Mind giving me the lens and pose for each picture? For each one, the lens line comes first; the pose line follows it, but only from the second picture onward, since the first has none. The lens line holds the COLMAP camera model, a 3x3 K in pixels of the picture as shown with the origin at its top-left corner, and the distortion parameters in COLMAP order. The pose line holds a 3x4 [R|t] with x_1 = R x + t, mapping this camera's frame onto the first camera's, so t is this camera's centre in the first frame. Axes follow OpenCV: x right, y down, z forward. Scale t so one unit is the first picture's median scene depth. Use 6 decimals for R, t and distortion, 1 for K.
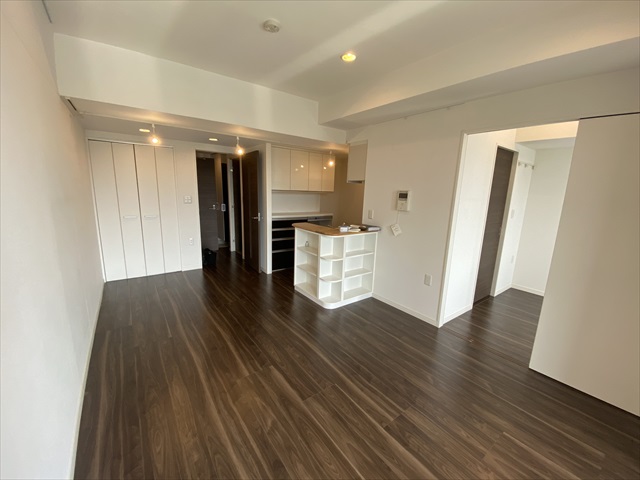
lens RADIAL K [[258.1, 0, 320.0], [0, 258.1, 240.0], [0, 0, 1]] dist [0.018646, -0.020367]
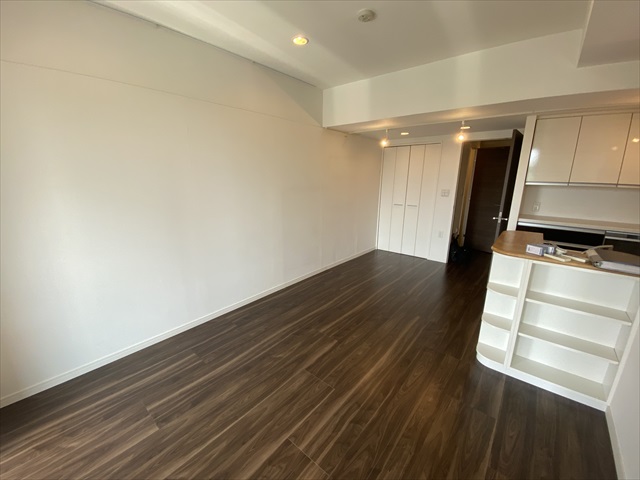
lens RADIAL K [[258.1, 0, 320.0], [0, 258.1, 240.0], [0, 0, 1]] dist [0.018646, -0.020367]
pose [[0.231877, 0.208074, -0.950231, 0.806729], [-0.191432, 0.967513, 0.165145, -0.105018], [0.953723, 0.143611, 0.264176, 0.618138]]
